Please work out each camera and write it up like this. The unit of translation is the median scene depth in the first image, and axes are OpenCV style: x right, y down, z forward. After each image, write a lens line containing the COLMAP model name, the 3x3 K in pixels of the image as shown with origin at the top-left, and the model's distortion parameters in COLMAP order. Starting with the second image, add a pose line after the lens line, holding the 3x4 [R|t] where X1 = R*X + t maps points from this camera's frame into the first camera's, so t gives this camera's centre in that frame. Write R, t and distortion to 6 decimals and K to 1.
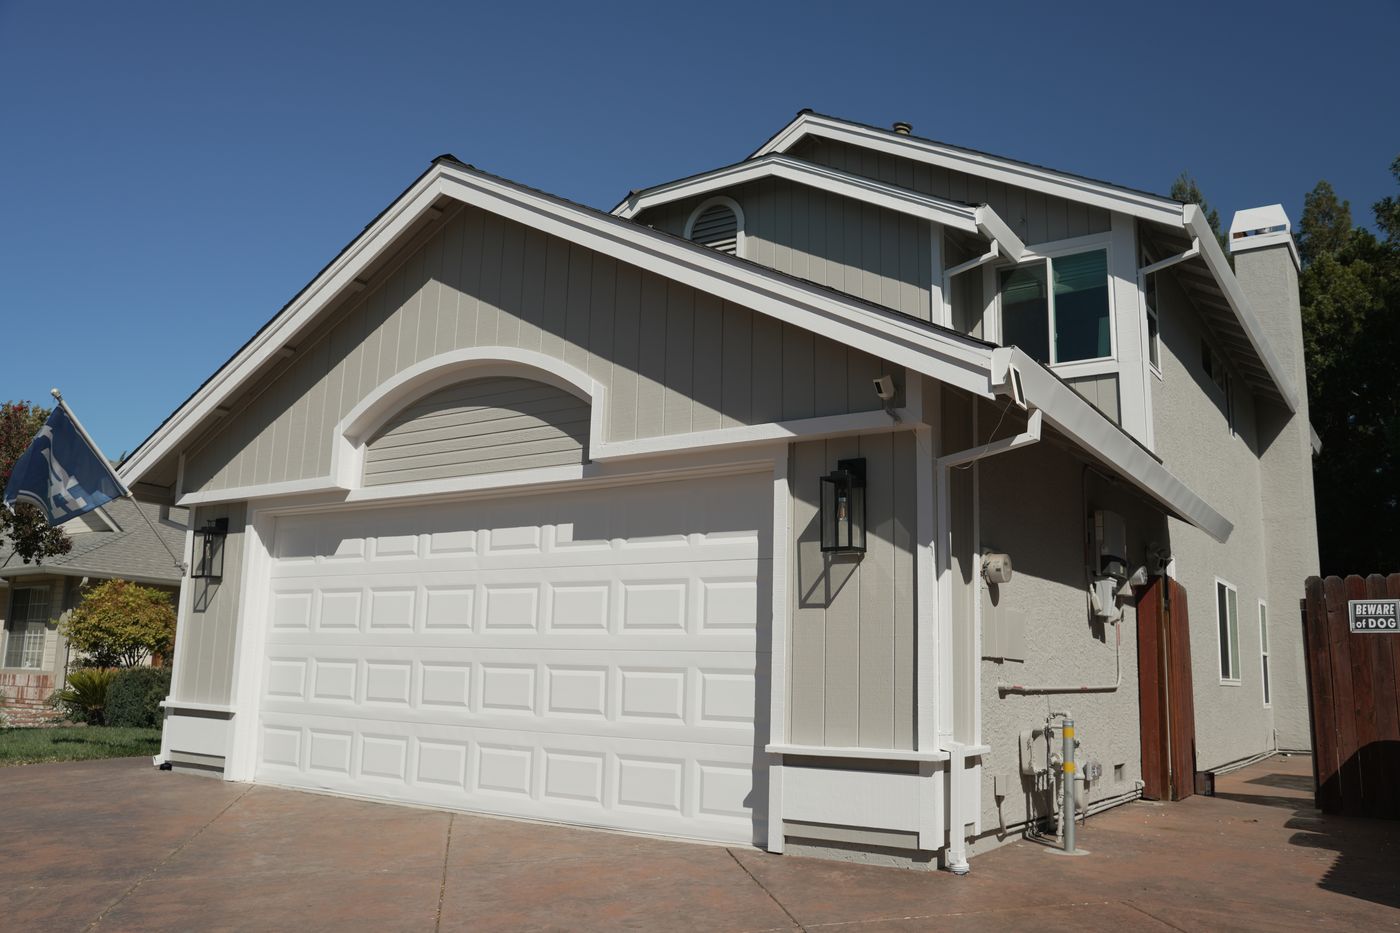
lens RADIAL K [[1131.2, 0, 701.8], [0, 1131.2, 493.5], [0, 0, 1]] dist [-0.082253, 0.007543]
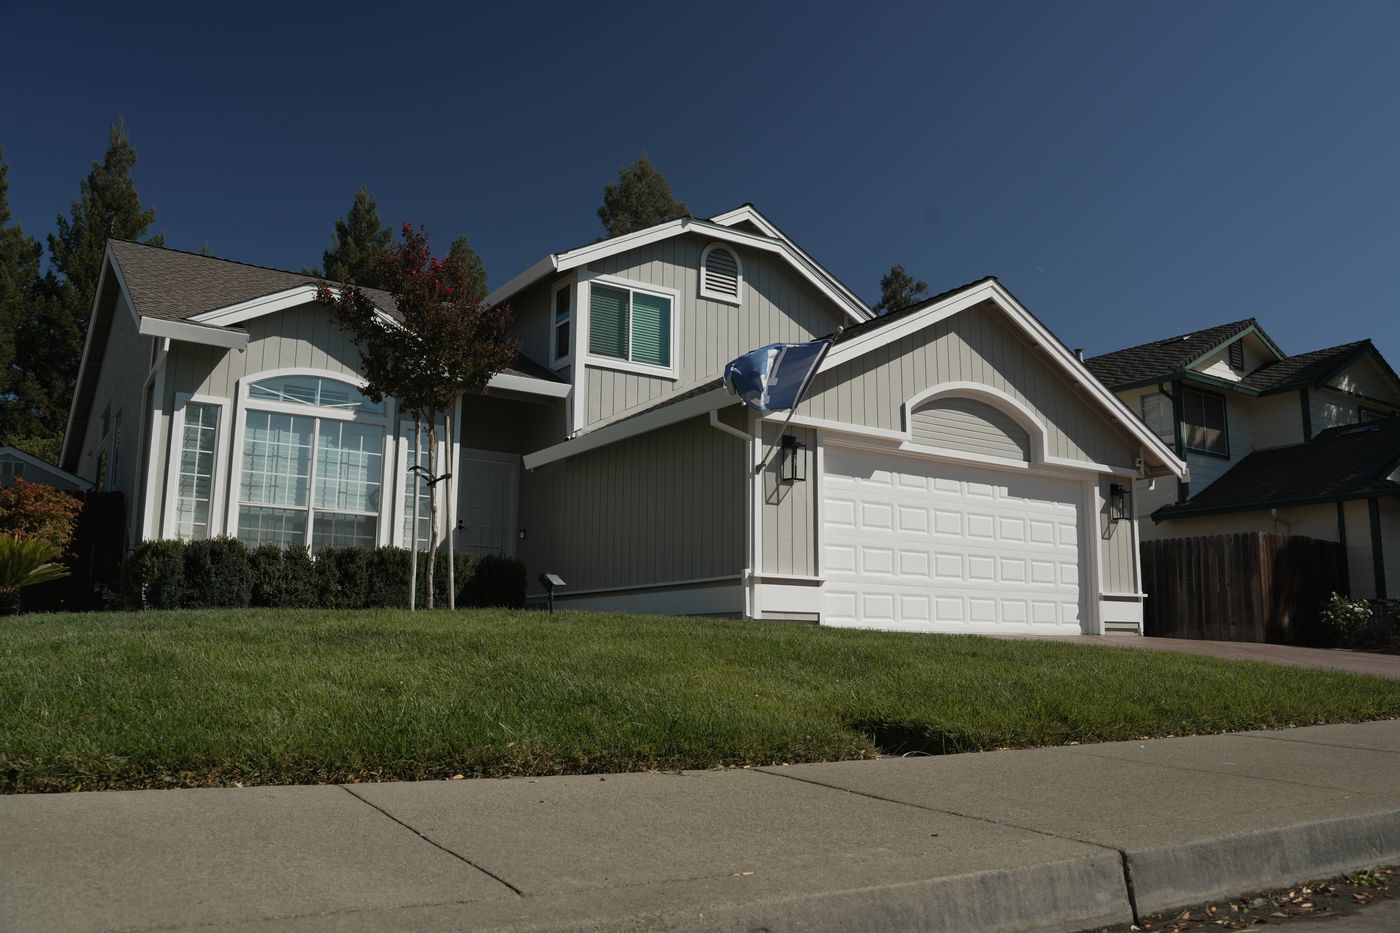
lens RADIAL K [[1131.2, 0, 701.8], [0, 1131.2, 493.5], [0, 0, 1]] dist [-0.082253, 0.007543]
pose [[0.376684, 0.109560, 0.919840, -2.131047], [-0.147367, 0.987423, -0.057261, 0.228825], [-0.914545, -0.113985, 0.388092, 0.715192]]
